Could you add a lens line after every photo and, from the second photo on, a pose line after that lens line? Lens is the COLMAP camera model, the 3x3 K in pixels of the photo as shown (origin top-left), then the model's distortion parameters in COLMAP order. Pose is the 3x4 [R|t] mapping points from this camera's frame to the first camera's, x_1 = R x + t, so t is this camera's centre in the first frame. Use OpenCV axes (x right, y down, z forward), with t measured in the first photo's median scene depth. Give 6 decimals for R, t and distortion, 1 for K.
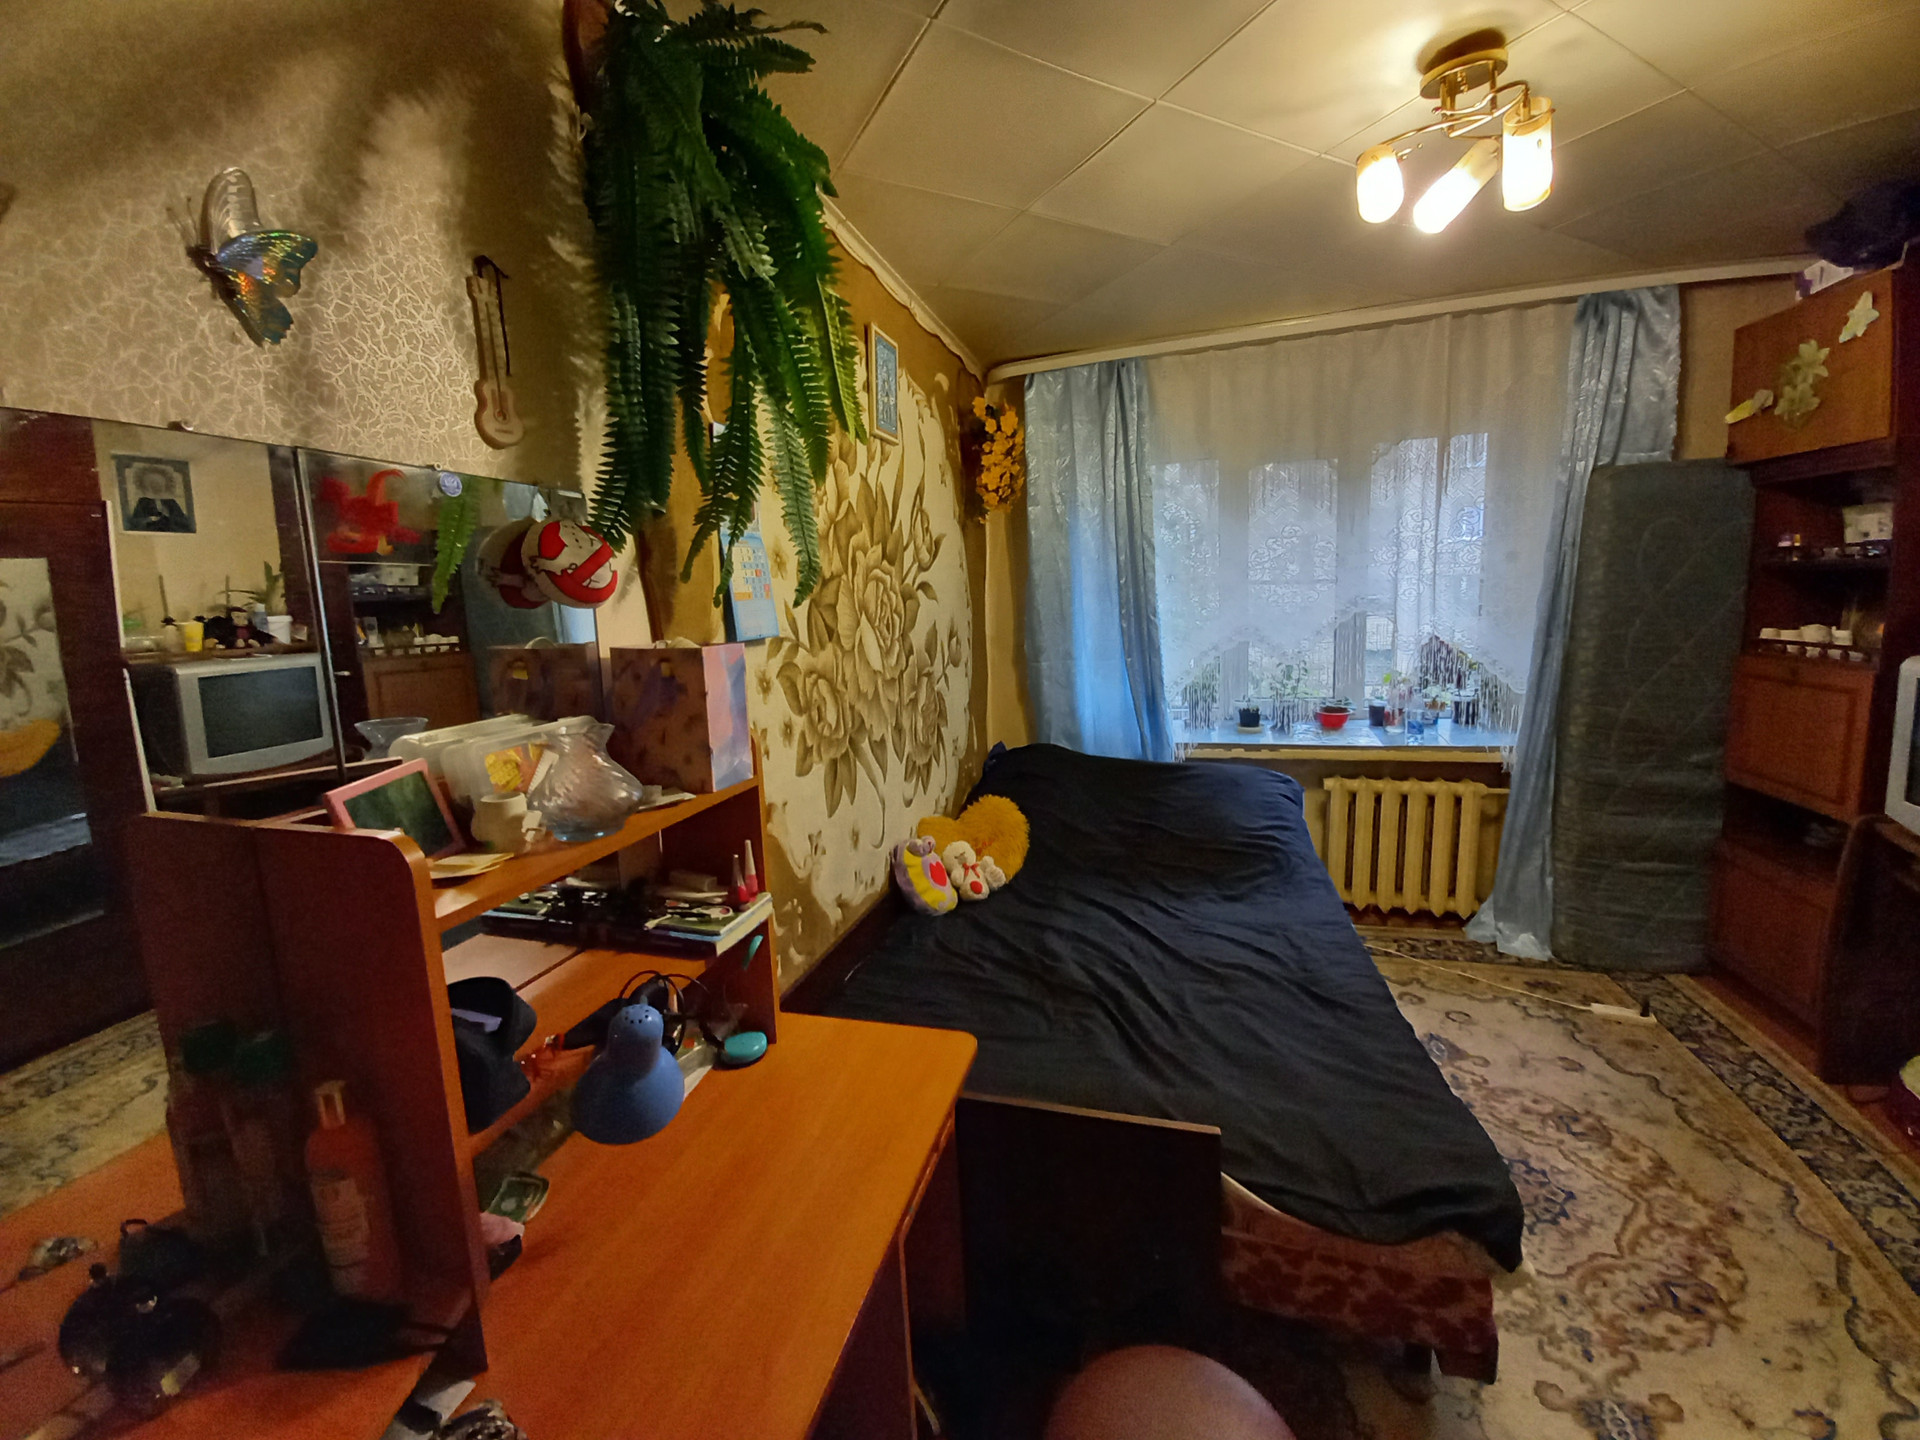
lens RADIAL K [[754.2, 0, 964.8], [0, 754.2, 708.7], [0, 0, 1]] dist [0.004941, -0.008966]
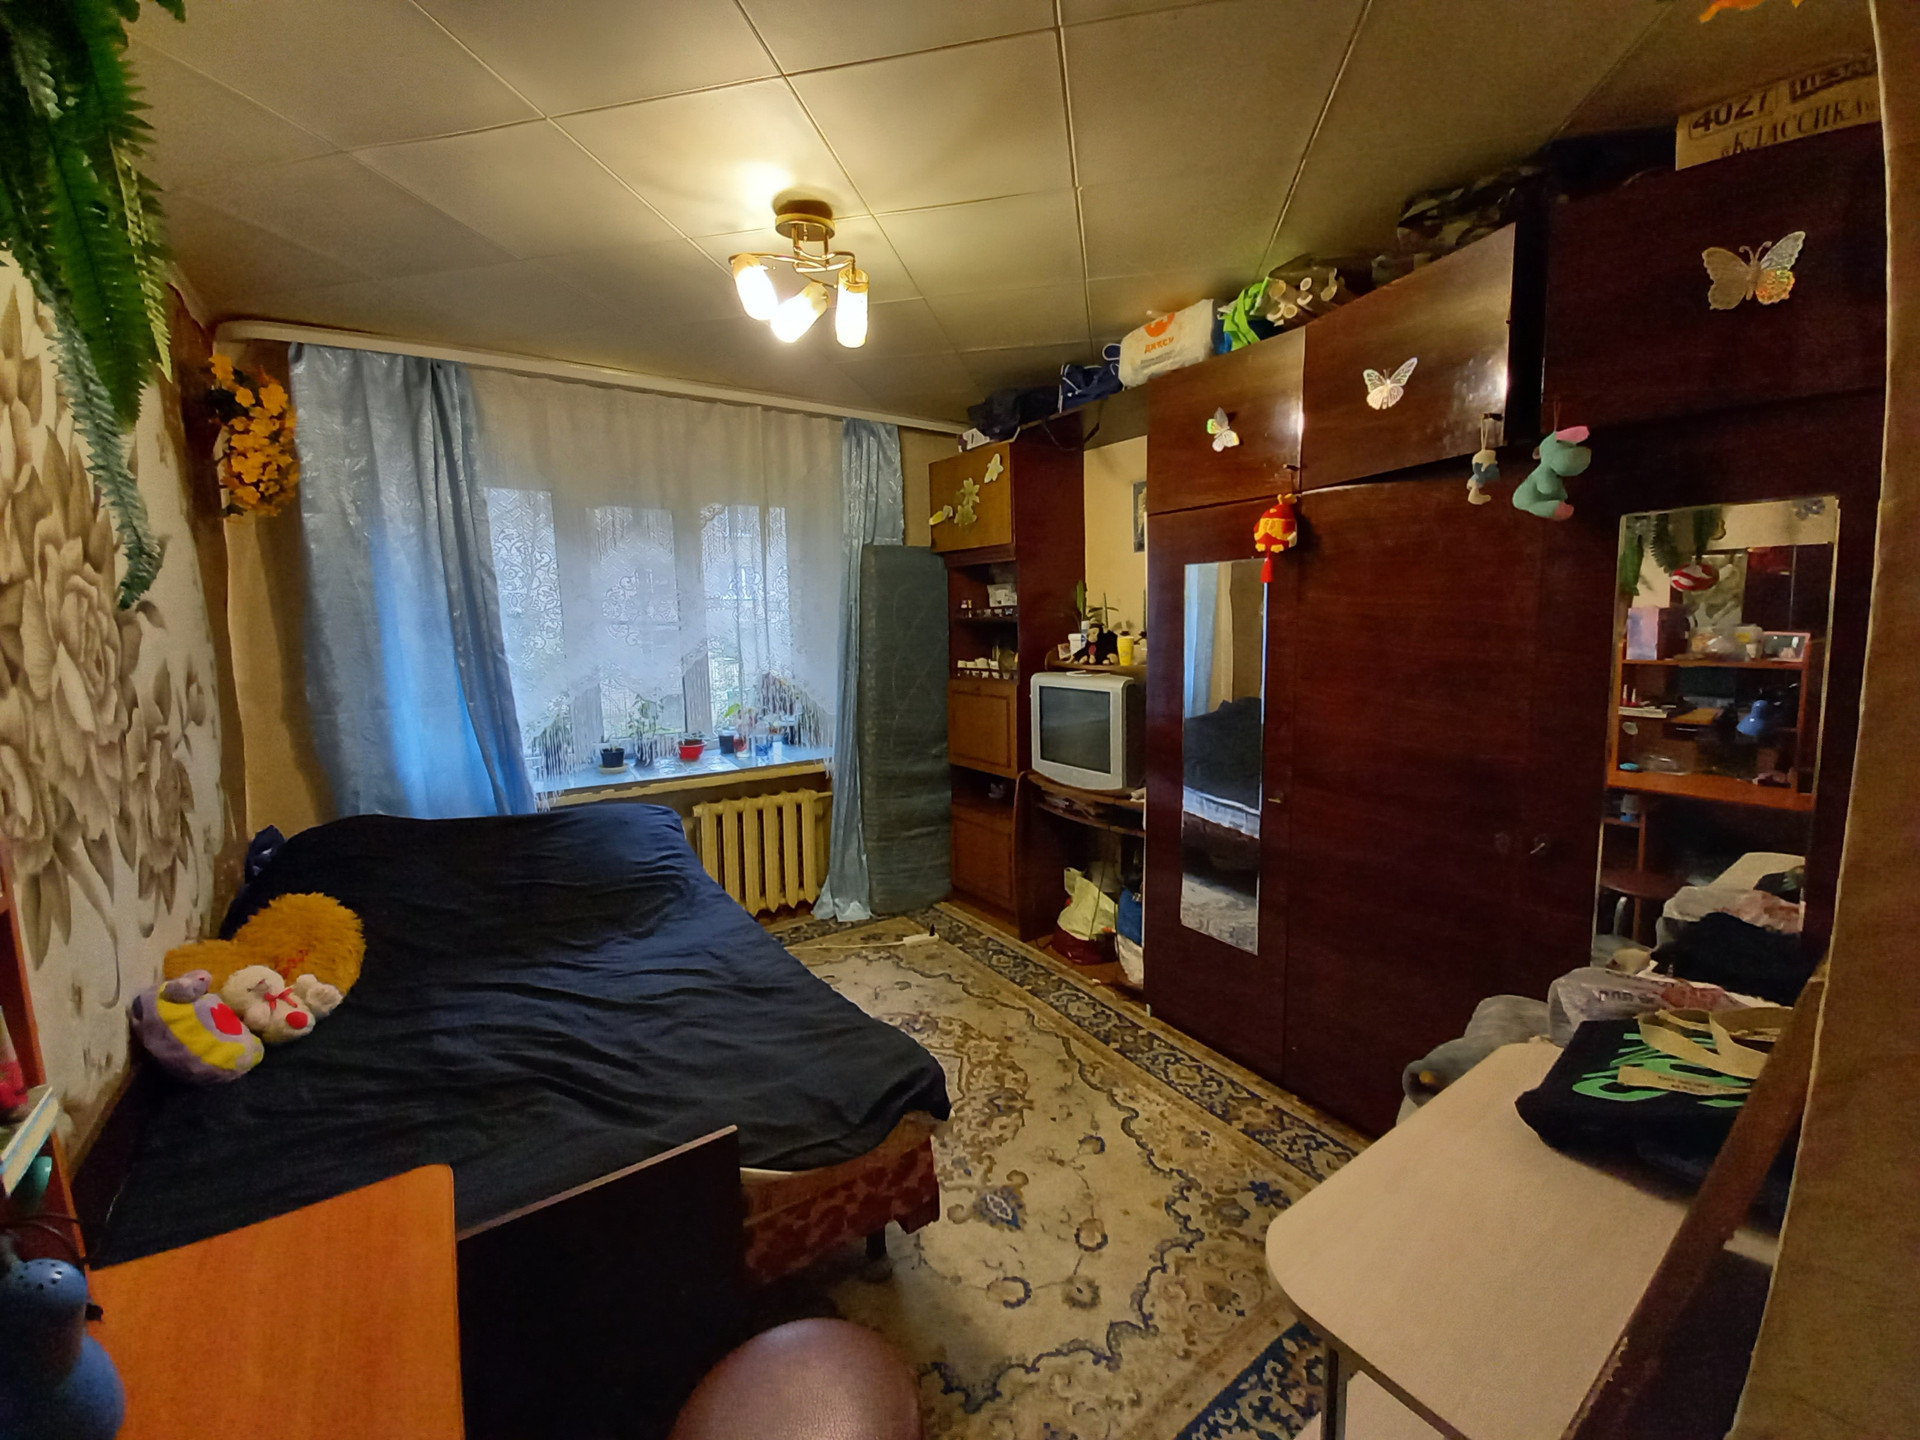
lens RADIAL K [[754.2, 0, 963.2], [0, 754.2, 711.4], [0, 0, 1]] dist [0.004941, -0.008966]
pose [[0.636015, -0.055933, 0.769647, -0.119673], [0.102114, 0.994699, -0.012096, 0.014924], [-0.764891, 0.086285, 0.638355, 0.020034]]
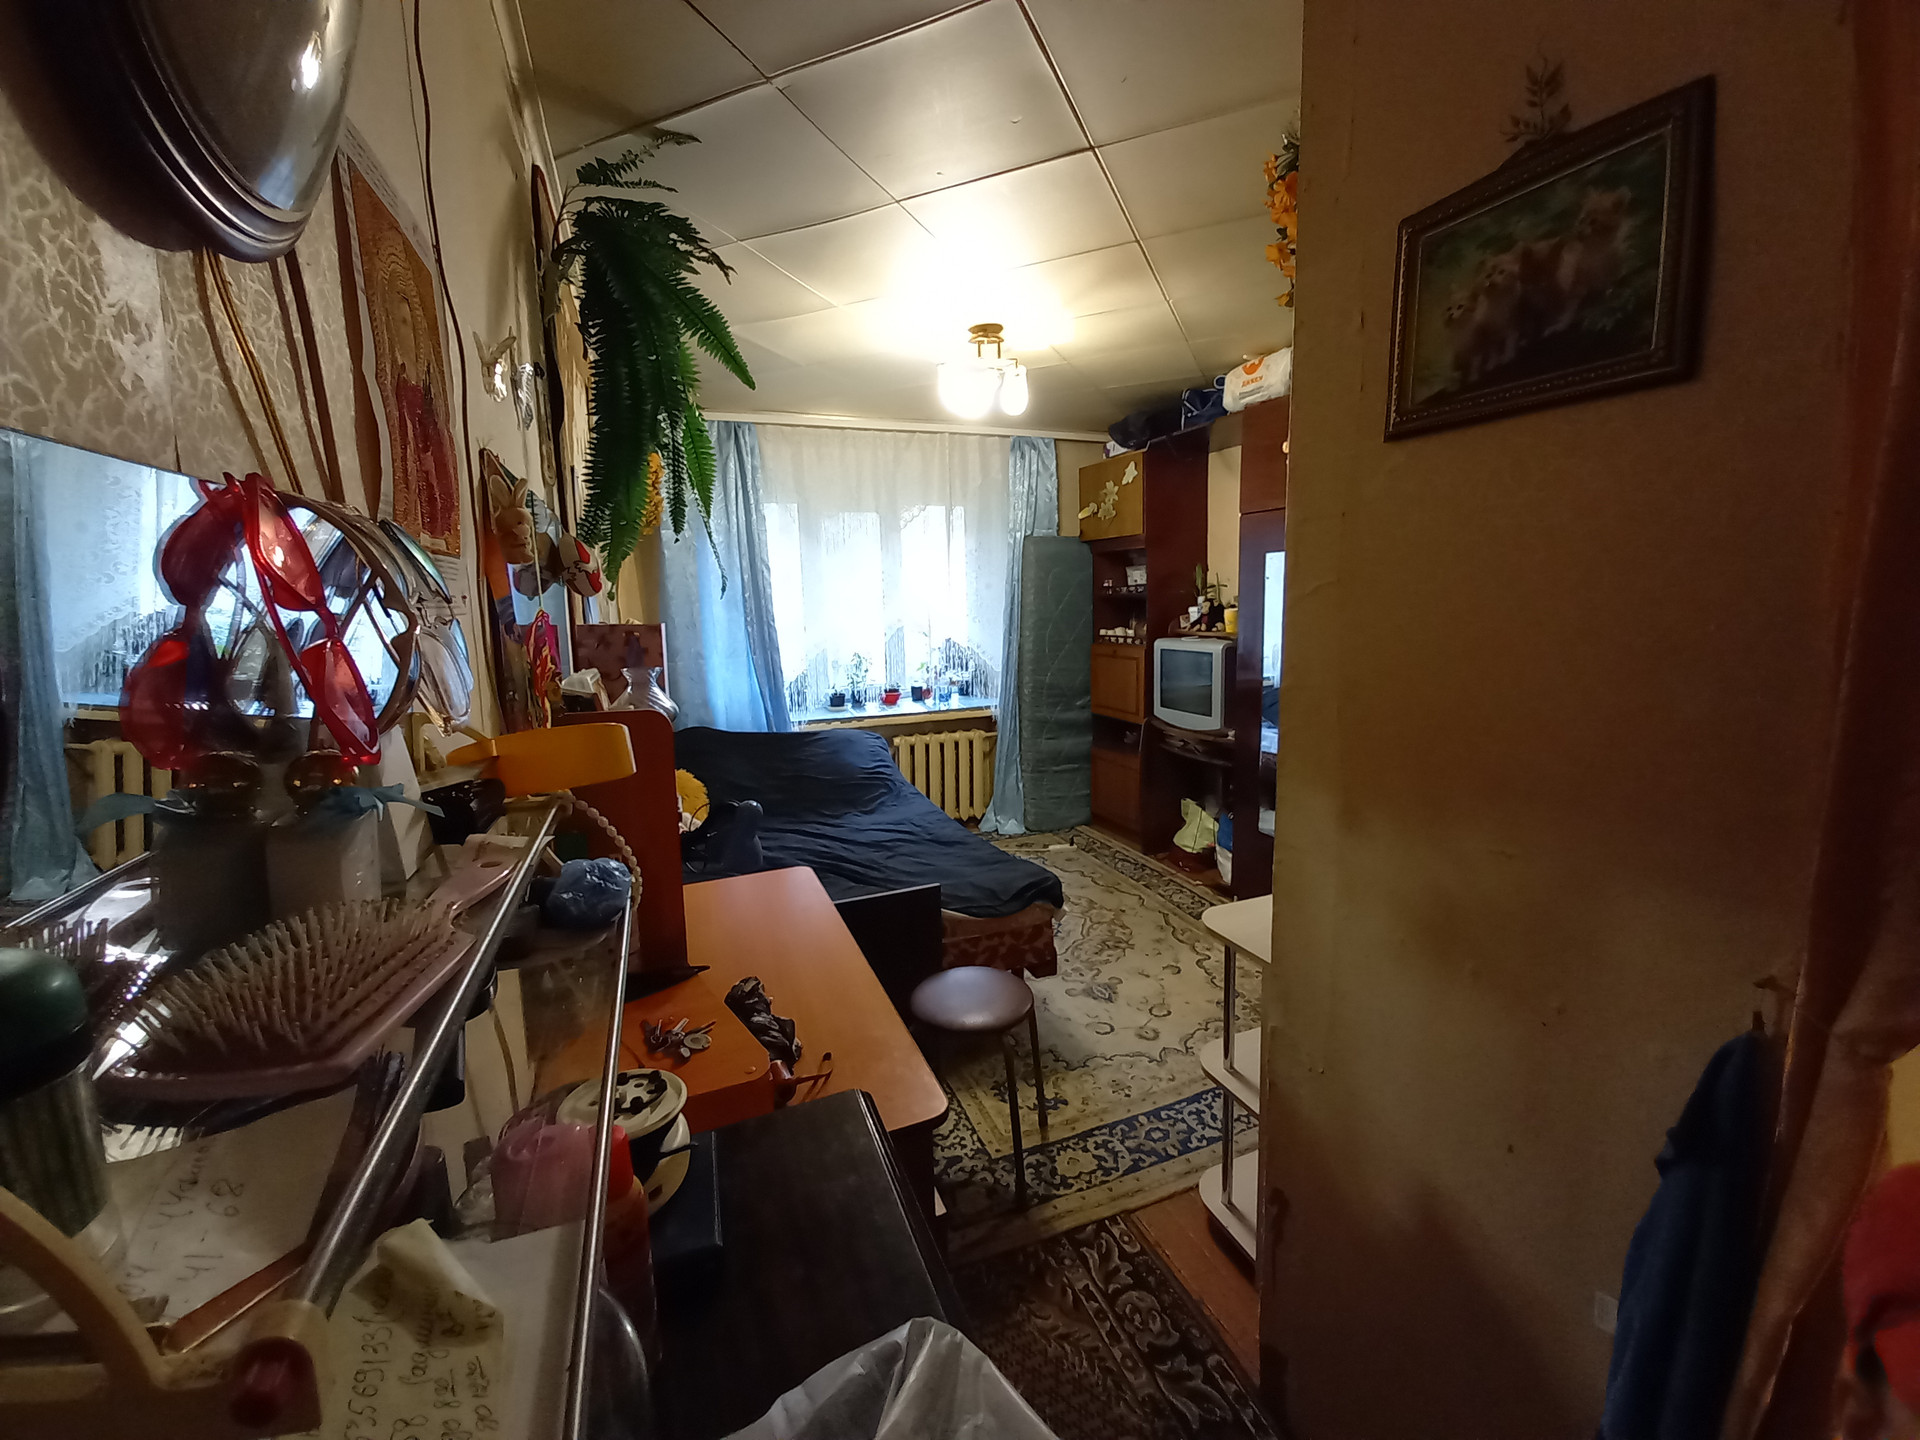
lens RADIAL K [[754.2, 0, 964.0], [0, 754.2, 718.7], [0, 0, 1]] dist [0.004941, -0.008966]
pose [[0.788414, -0.069025, 0.611260, -0.369085], [0.079260, 0.996800, 0.010329, 0.067826], [-0.610017, 0.040305, 0.791362, -0.271364]]
